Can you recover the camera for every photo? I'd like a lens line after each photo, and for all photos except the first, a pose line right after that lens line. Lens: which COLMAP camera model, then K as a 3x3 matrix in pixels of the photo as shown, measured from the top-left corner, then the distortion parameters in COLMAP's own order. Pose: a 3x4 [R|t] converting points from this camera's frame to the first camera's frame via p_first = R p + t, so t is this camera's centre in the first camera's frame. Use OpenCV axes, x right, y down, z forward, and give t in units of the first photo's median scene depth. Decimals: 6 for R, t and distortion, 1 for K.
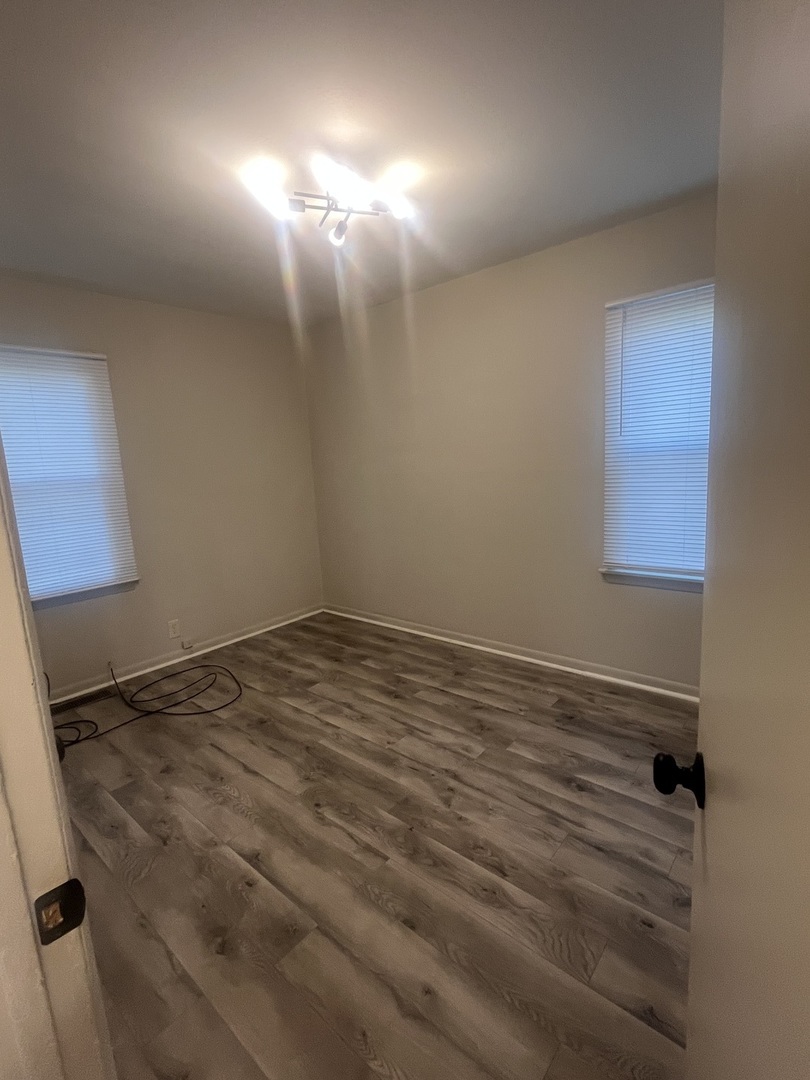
lens RADIAL K [[503.1, 0, 405.0], [0, 503.1, 540.0], [0, 0, 1]] dist [-0.010263, 0.007126]
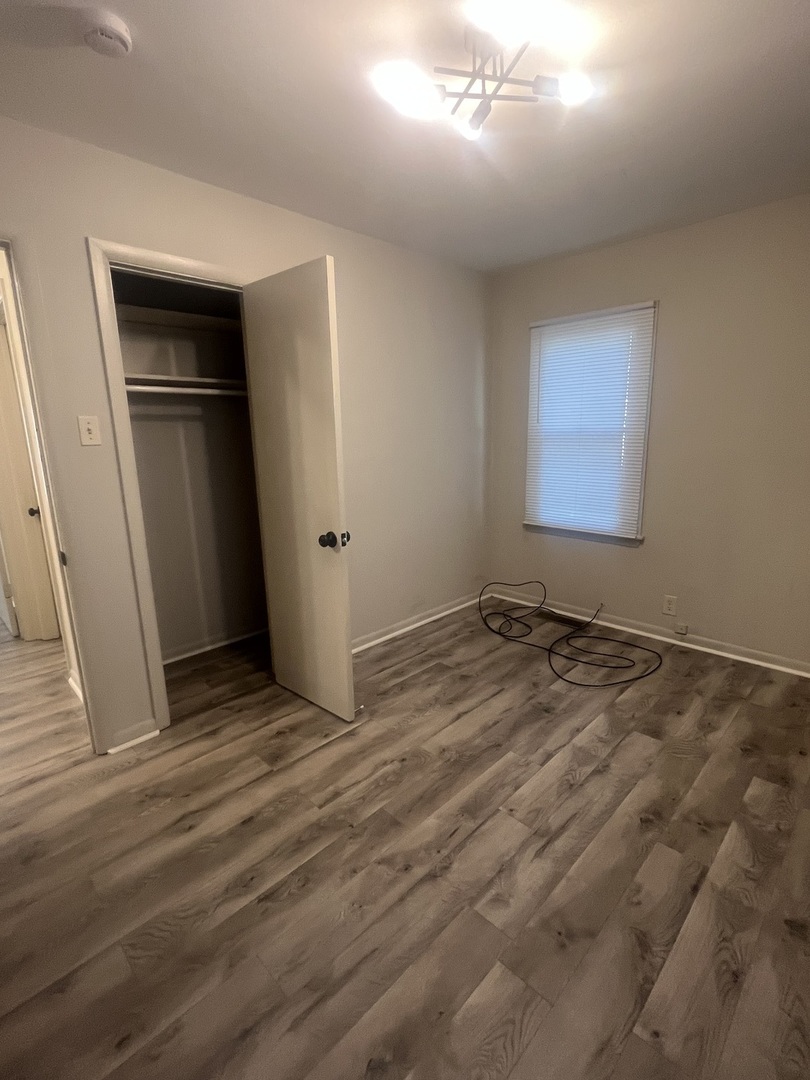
lens RADIAL K [[503.1, 0, 405.0], [0, 503.1, 540.0], [0, 0, 1]] dist [-0.010263, 0.007126]
pose [[-0.067026, 0.272370, -0.959855, 0.607678], [-0.139602, 0.949996, 0.279320, -0.179356], [0.987937, 0.152720, -0.025651, 0.810085]]
